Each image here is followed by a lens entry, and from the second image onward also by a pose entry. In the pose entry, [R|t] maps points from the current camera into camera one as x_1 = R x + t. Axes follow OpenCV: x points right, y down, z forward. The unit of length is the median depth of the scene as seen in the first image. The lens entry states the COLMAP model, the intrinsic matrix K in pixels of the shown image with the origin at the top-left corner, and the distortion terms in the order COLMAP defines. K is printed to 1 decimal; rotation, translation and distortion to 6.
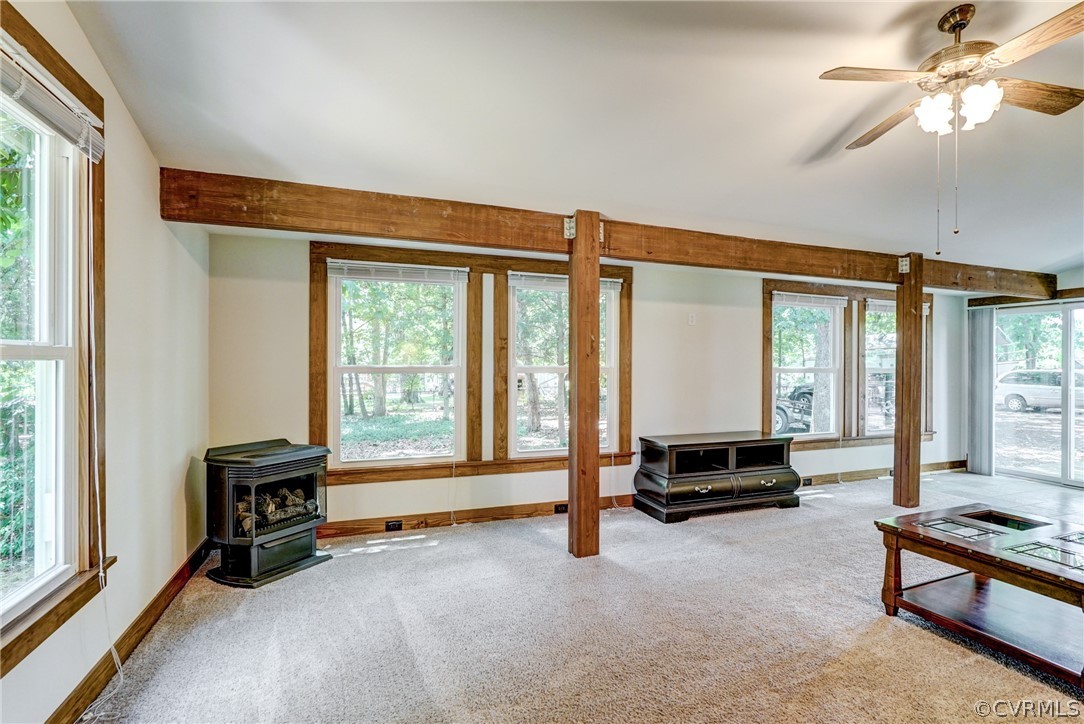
lens RADIAL K [[546.8, 0, 560.7], [0, 546.8, 364.3], [0, 0, 1]] dist [0.024926, 0.000706]
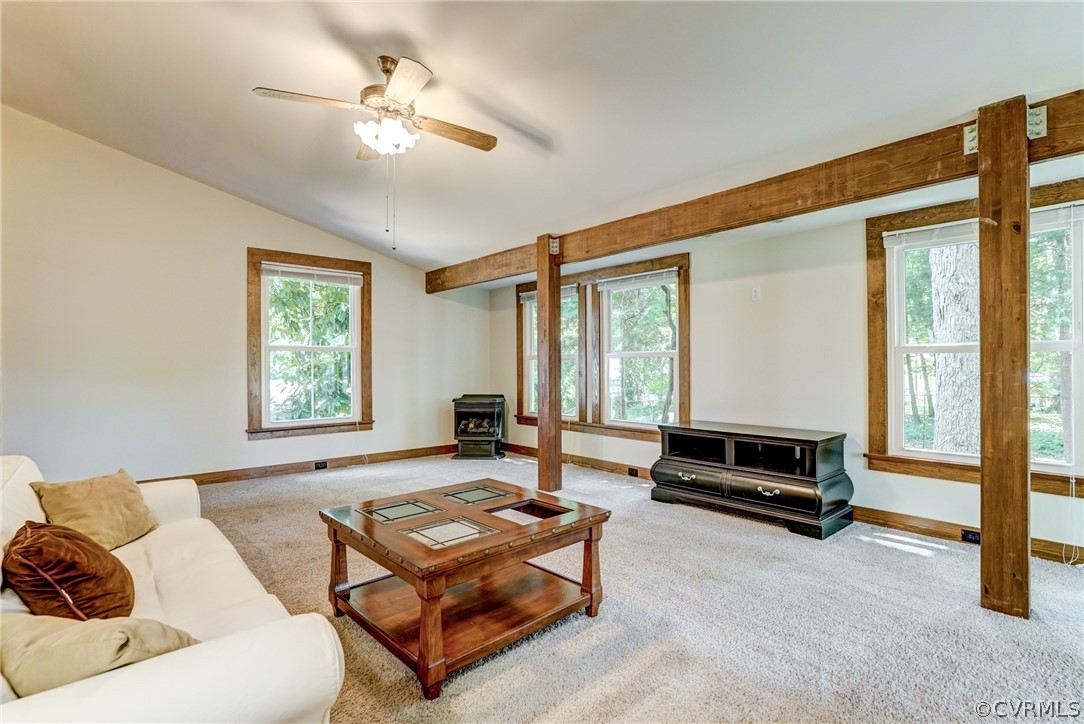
lens RADIAL K [[514.1, 0, 575.6], [0, 514.1, 362.6], [0, 0, 1]] dist [-0.051958, 0.027113]
pose [[0.380568, -0.005575, -0.924736, 0.996059], [0.009791, 0.999950, -0.001998, 0.028752], [0.924701, -0.008294, 0.380604, 0.477684]]
